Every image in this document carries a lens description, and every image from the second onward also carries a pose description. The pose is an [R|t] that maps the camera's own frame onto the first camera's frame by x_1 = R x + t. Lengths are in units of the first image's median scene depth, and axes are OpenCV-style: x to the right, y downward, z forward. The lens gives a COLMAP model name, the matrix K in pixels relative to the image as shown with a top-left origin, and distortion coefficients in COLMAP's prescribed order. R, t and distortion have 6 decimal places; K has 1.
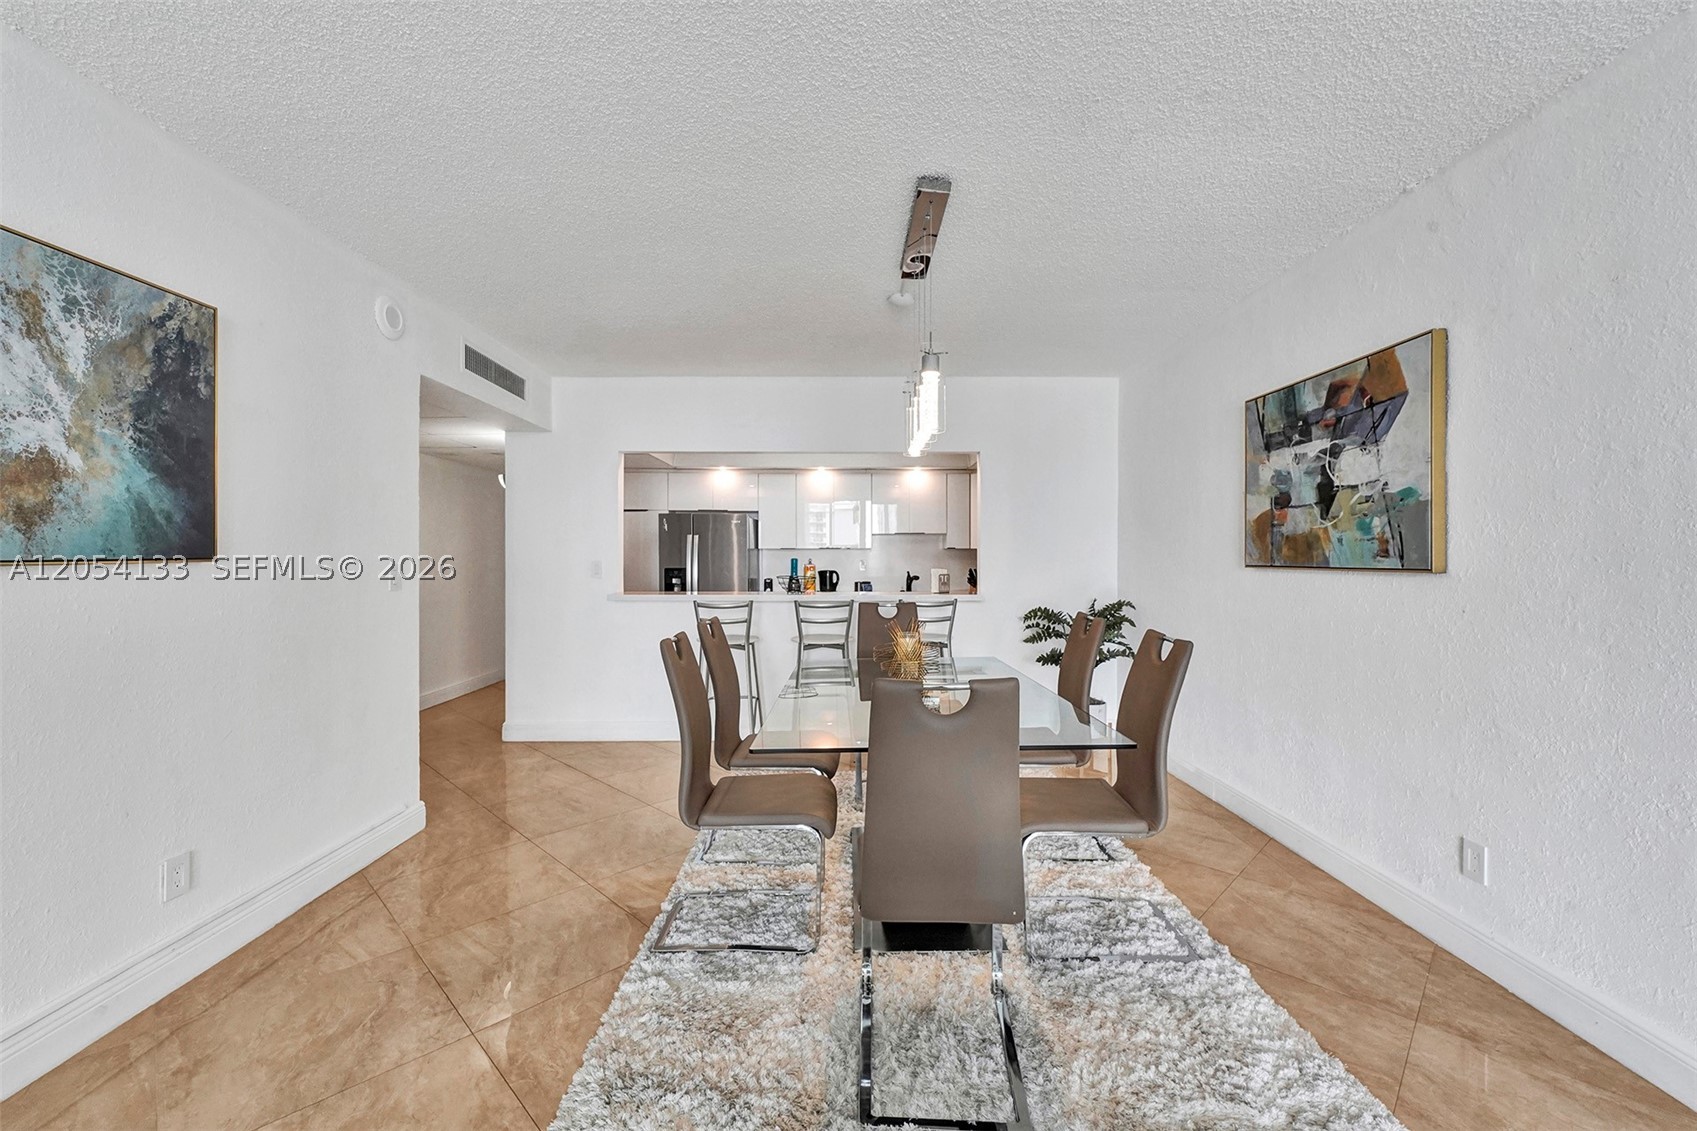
lens RADIAL K [[691.8, 0, 848.4], [0, 691.8, 558.1], [0, 0, 1]] dist [-0.001141, 0.000125]
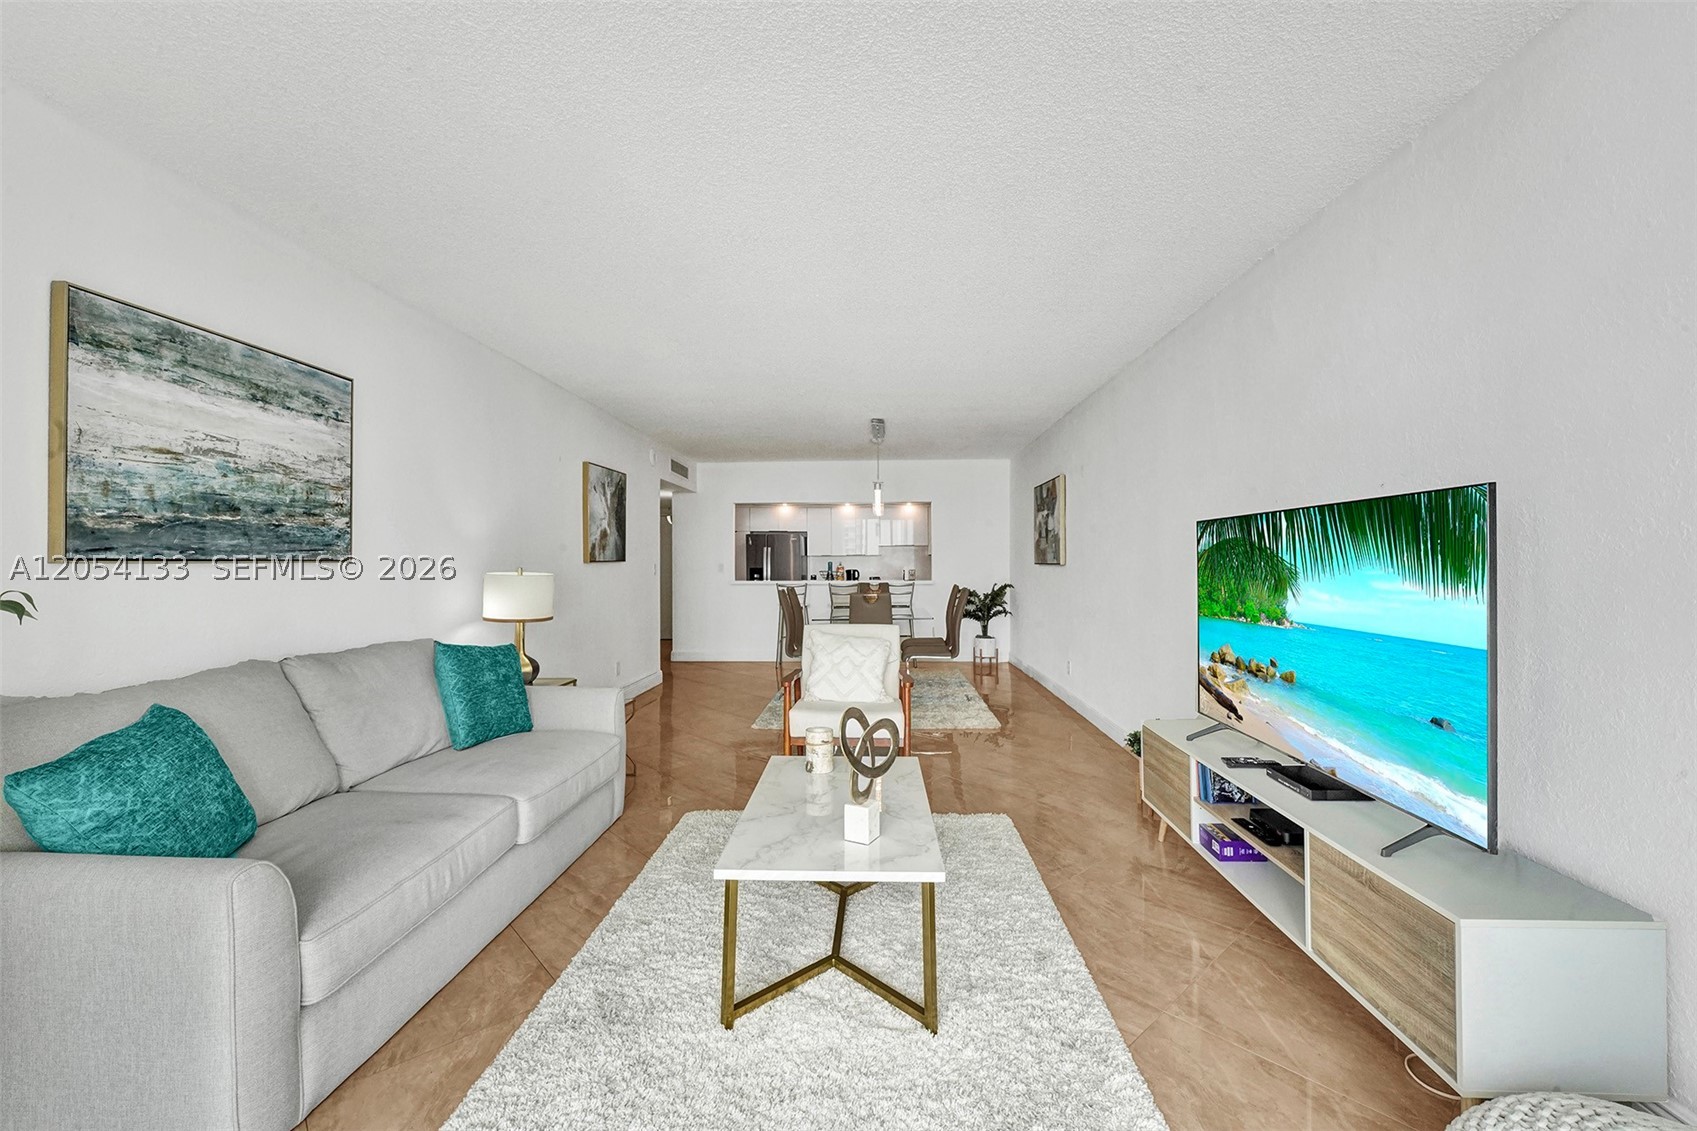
lens RADIAL K [[691.8, 0, 850.4], [0, 691.8, 560.0], [0, 0, 1]] dist [-0.001141, 0.000125]
pose [[0.998448, -0.002805, -0.055620, 0.071728], [0.002509, 0.999982, -0.005406, 0.006438], [0.055634, 0.005258, 0.998437, -0.741001]]
